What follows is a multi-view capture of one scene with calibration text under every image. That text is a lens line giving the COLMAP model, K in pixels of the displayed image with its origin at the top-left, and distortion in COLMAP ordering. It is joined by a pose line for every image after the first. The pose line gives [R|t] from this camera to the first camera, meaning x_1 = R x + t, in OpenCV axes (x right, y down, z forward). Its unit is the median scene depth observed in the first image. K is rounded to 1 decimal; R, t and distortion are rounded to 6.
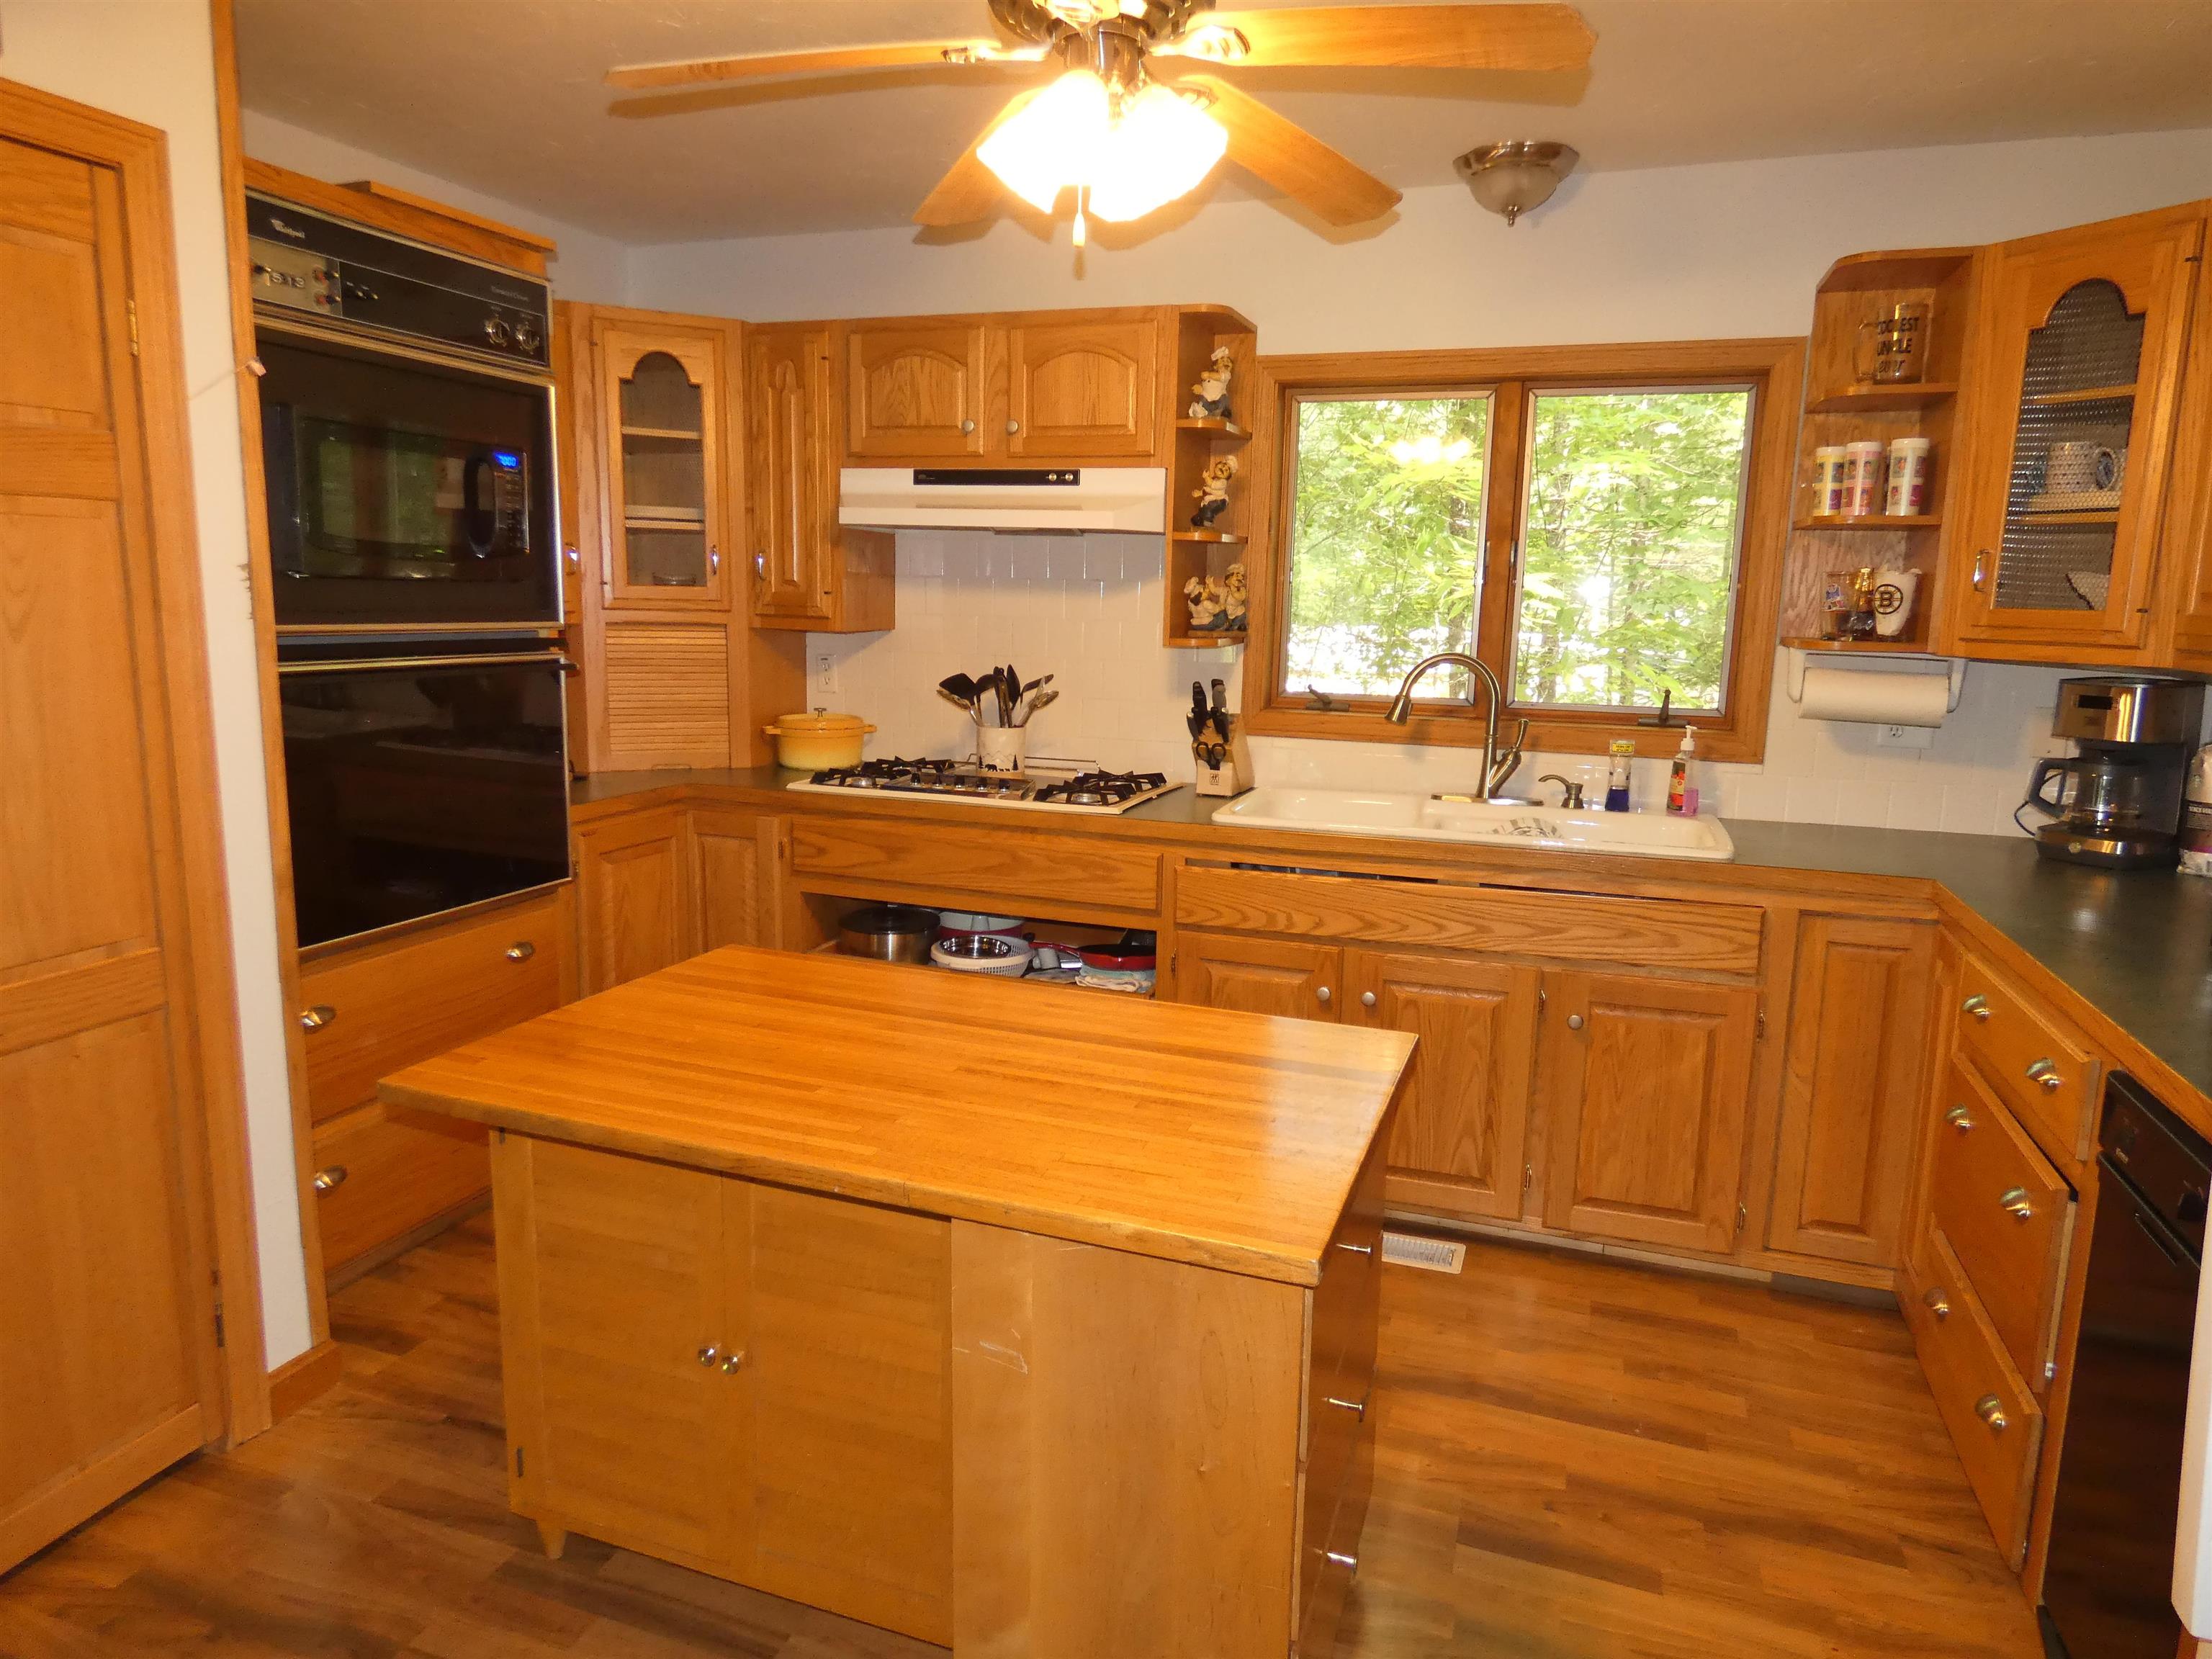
lens RADIAL K [[1341.6, 0, 1087.6], [0, 1341.6, 821.5], [0, 0, 1]] dist [0.019201, -0.033590]
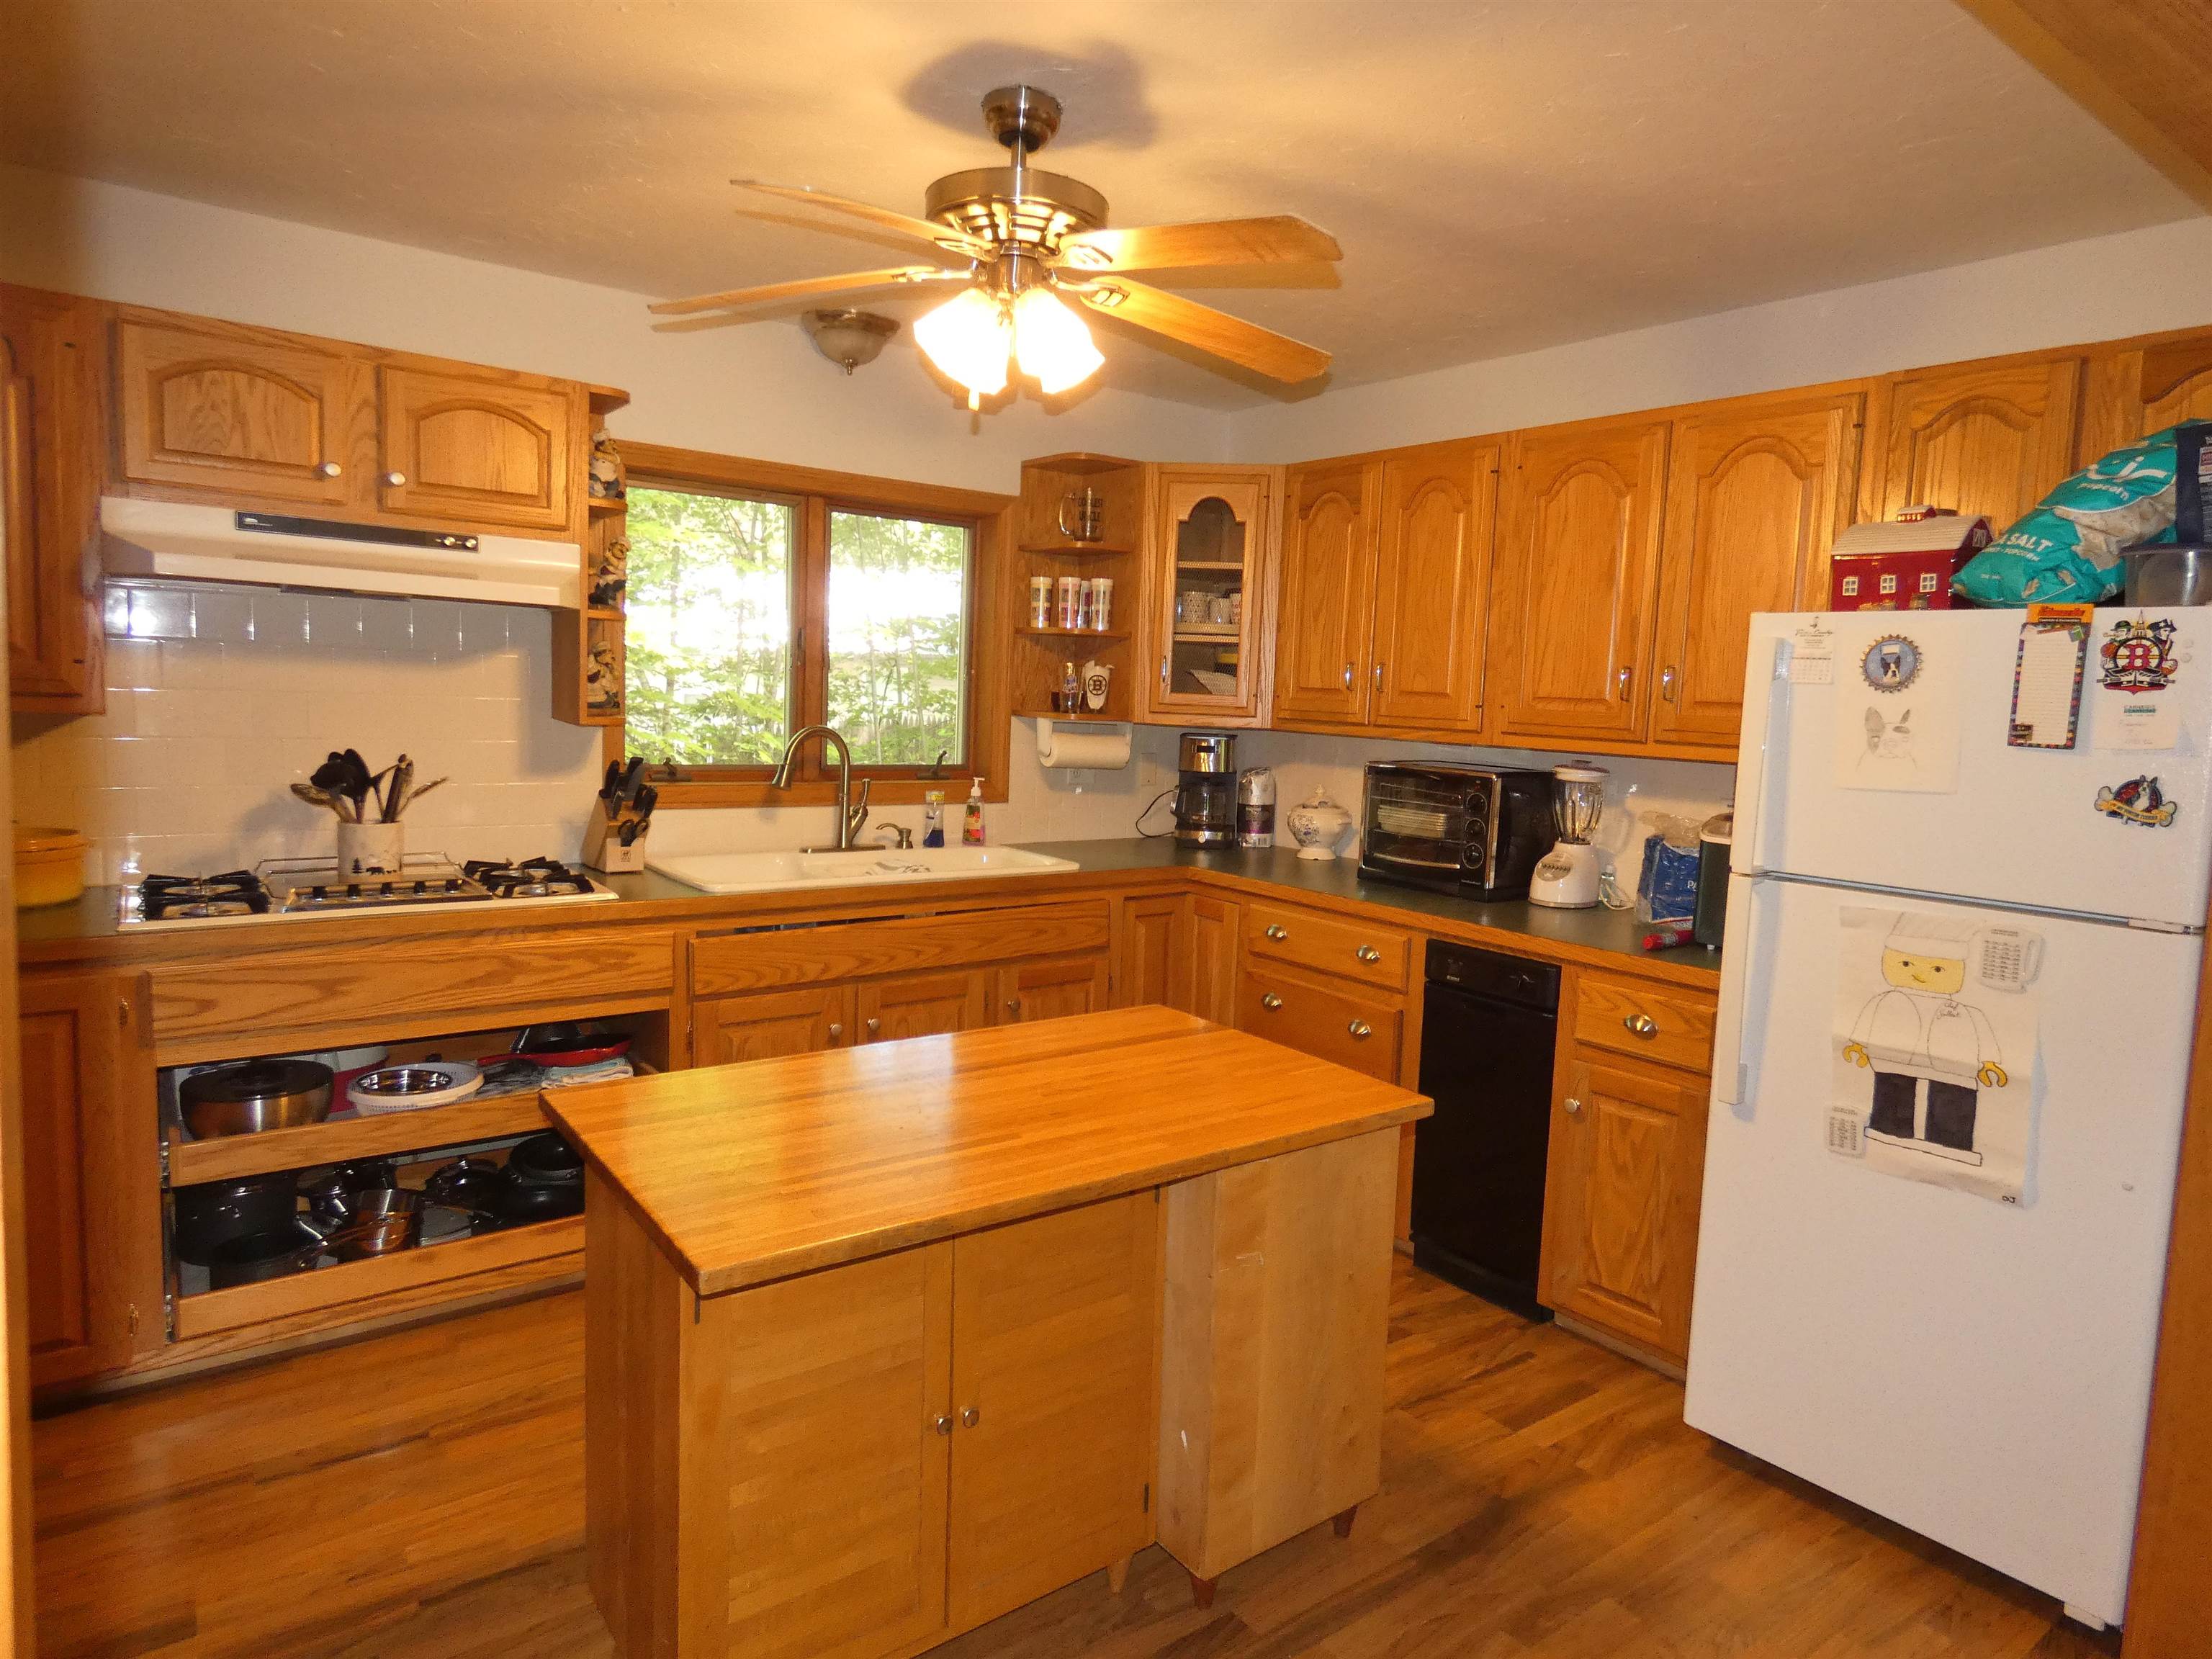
lens RADIAL K [[1368.9, 0, 1106.0], [0, 1368.9, 829.5], [0, 0, 1]] dist [0.003897, -0.000574]
pose [[0.546622, -0.085389, 0.833015, -0.610597], [0.111656, 0.993337, 0.028555, -0.044400], [-0.829902, 0.077402, 0.552514, 0.152773]]
